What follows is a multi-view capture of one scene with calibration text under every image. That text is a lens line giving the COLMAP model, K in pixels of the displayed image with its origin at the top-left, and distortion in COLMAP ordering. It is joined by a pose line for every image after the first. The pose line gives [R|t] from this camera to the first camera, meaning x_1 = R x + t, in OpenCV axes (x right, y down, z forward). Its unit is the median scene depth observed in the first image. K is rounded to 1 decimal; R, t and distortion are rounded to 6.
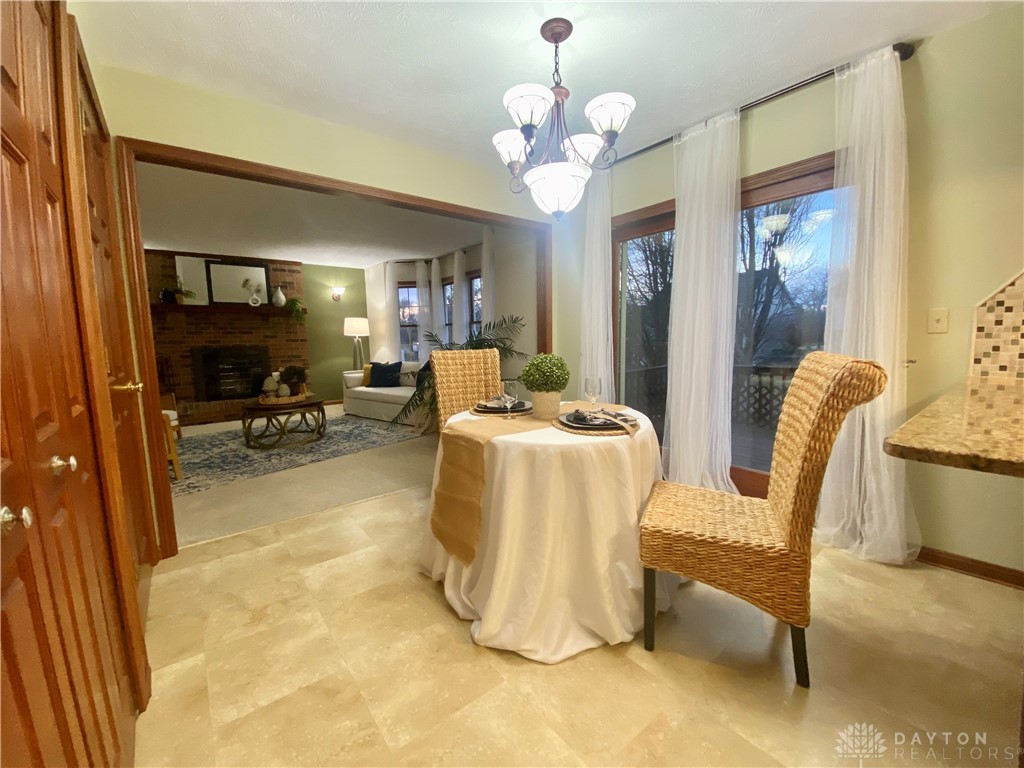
lens RADIAL K [[412.5, 0, 510.7], [0, 412.5, 386.9], [0, 0, 1]] dist [0.021623, -0.021861]
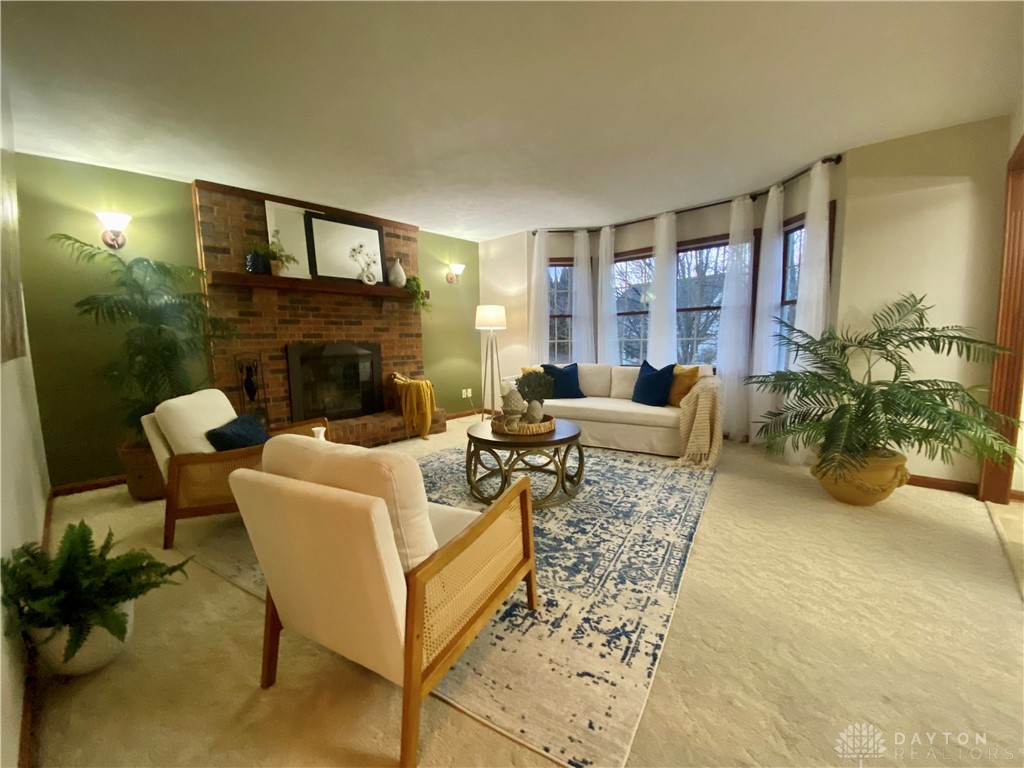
lens RADIAL K [[416.1, 0, 512.2], [0, 416.1, 387.0], [0, 0, 1]] dist [0.022941, -0.021884]
pose [[0.990320, -0.014262, 0.138071, -0.476091], [0.015160, 0.999870, -0.005458, -0.016916], [-0.137975, 0.007499, 0.990407, 0.277661]]
